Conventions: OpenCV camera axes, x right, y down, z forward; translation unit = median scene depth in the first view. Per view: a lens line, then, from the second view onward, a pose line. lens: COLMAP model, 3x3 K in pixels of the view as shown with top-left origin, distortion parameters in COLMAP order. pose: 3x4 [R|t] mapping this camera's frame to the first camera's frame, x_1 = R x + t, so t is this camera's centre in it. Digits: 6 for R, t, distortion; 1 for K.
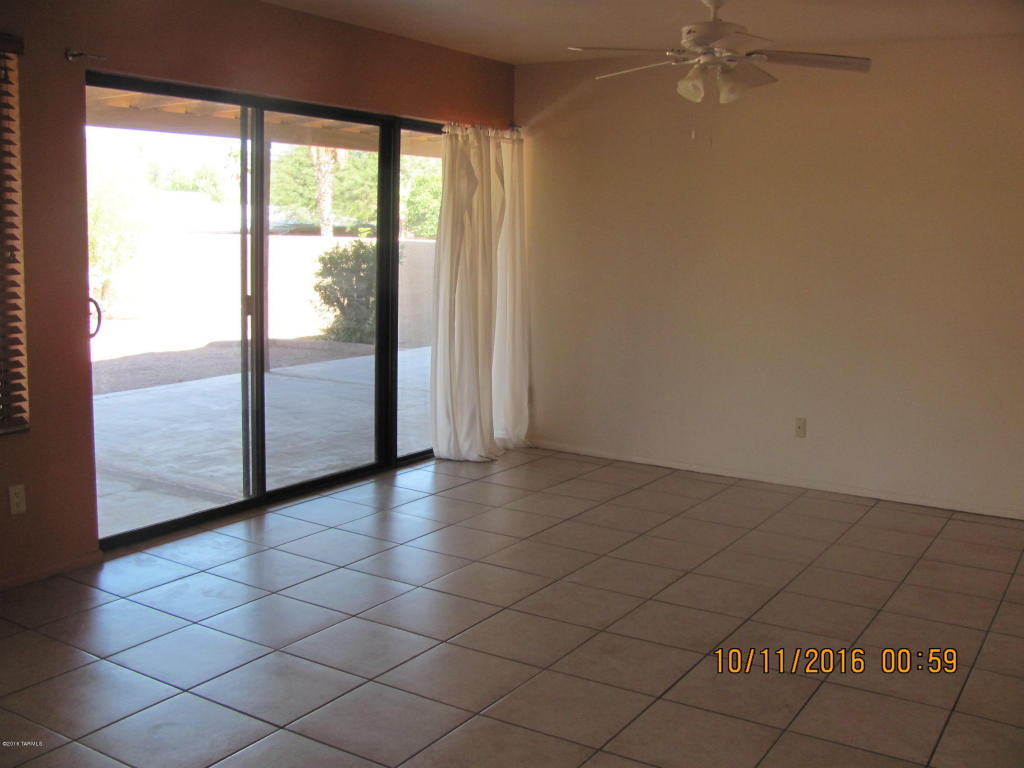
lens RADIAL K [[1076.6, 0, 516.5], [0, 1076.6, 377.2], [0, 0, 1]] dist [-0.148546, 0.000000]
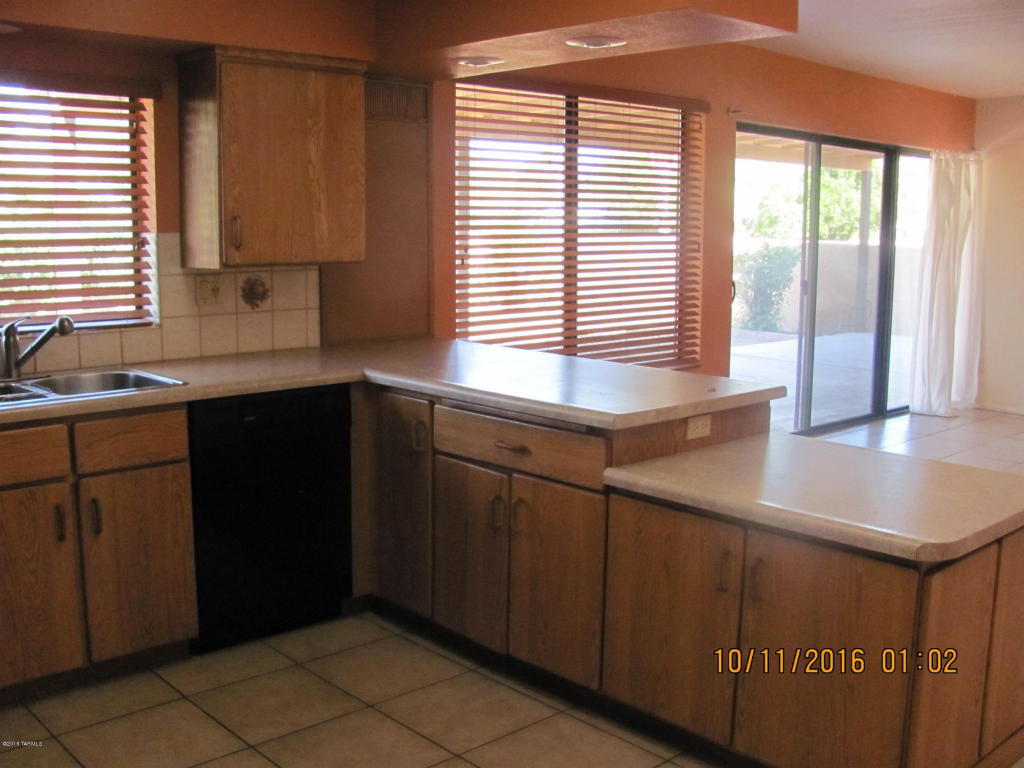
lens RADIAL K [[1076.6, 0, 508.1], [0, 1076.6, 387.8], [0, 0, 1]] dist [-0.148546, 0.000000]
pose [[0.959866, 0.026500, -0.279204, -0.193647], [-0.024116, 0.999638, 0.011971, 0.044419], [0.279420, -0.004757, 0.960157, -0.339562]]
